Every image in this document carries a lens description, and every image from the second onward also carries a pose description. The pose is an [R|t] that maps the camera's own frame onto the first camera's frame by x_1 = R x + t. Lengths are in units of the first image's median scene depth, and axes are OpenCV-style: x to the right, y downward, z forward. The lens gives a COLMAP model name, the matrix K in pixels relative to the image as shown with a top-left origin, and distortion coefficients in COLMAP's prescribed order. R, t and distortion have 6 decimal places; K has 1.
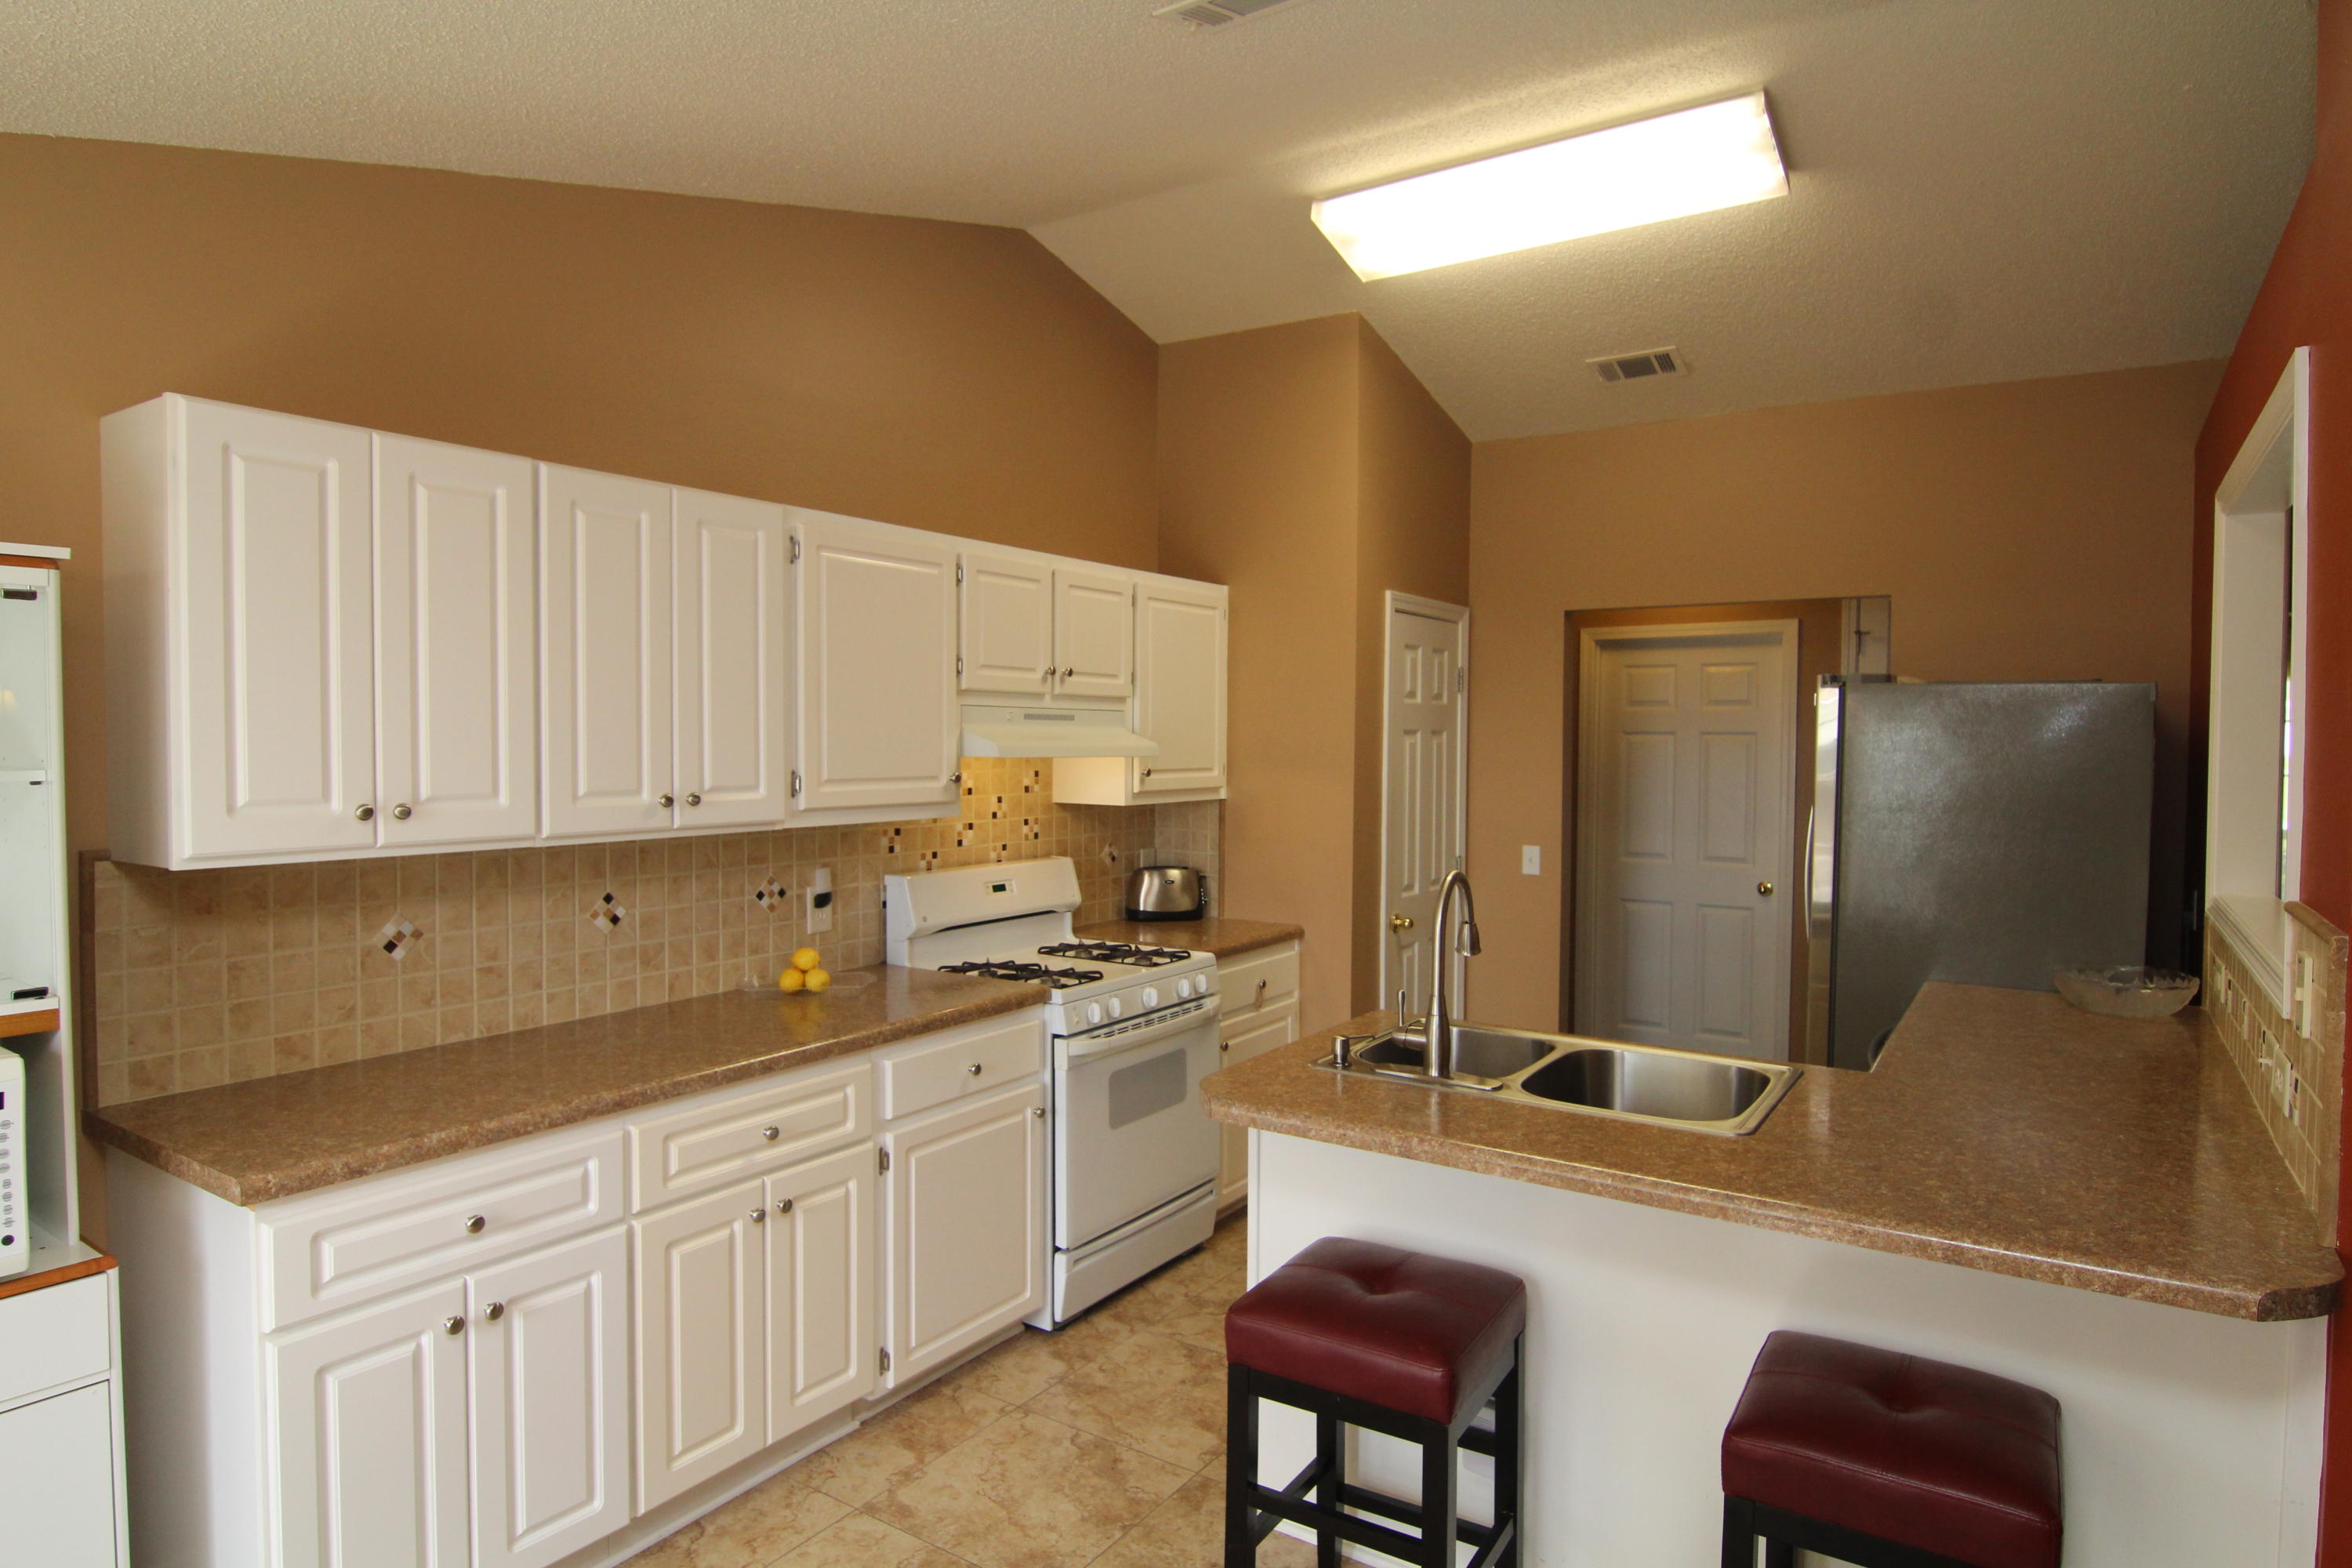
lens RADIAL K [[1329.1, 0, 1166.8], [0, 1329.1, 776.0], [0, 0, 1]] dist [0.001877, -0.017232]
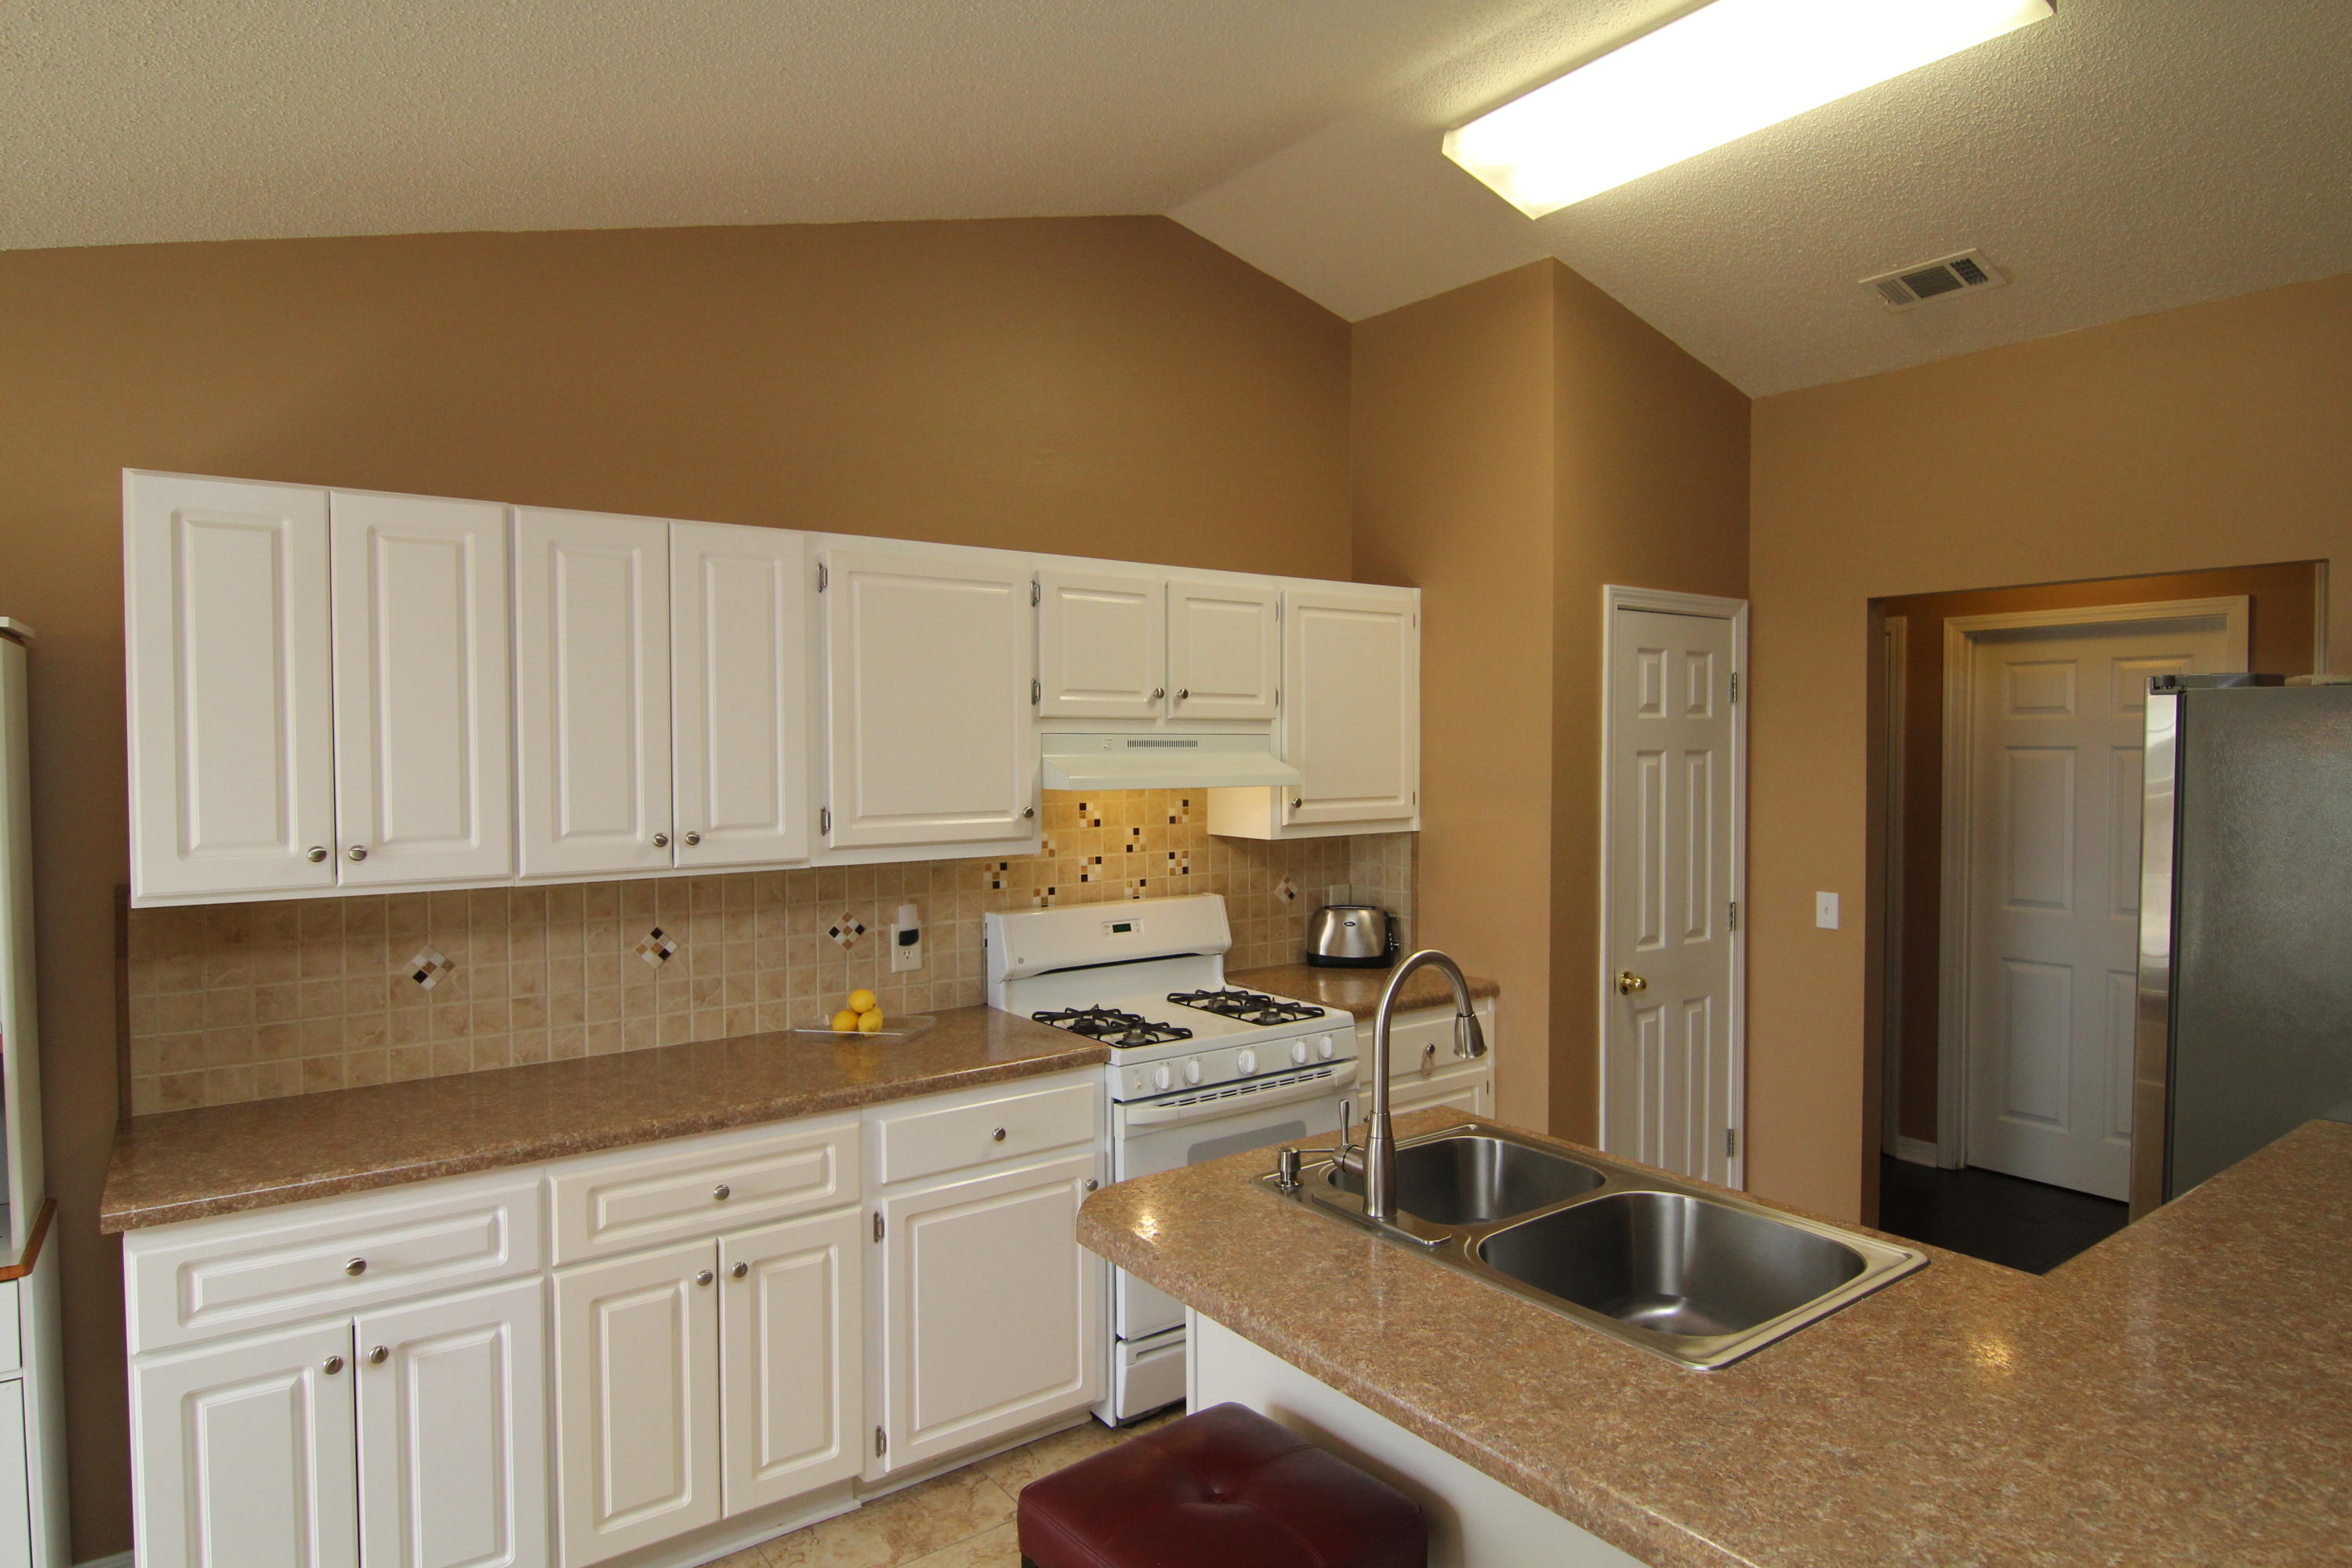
lens RADIAL K [[1329.1, 0, 1166.8], [0, 1329.1, 776.0], [0, 0, 1]] dist [0.001877, -0.017232]
pose [[0.941550, -0.000569, -0.336872, 0.251306], [-0.001195, 0.999987, -0.005029, -0.019853], [0.336871, 0.005138, 0.941537, 0.161515]]
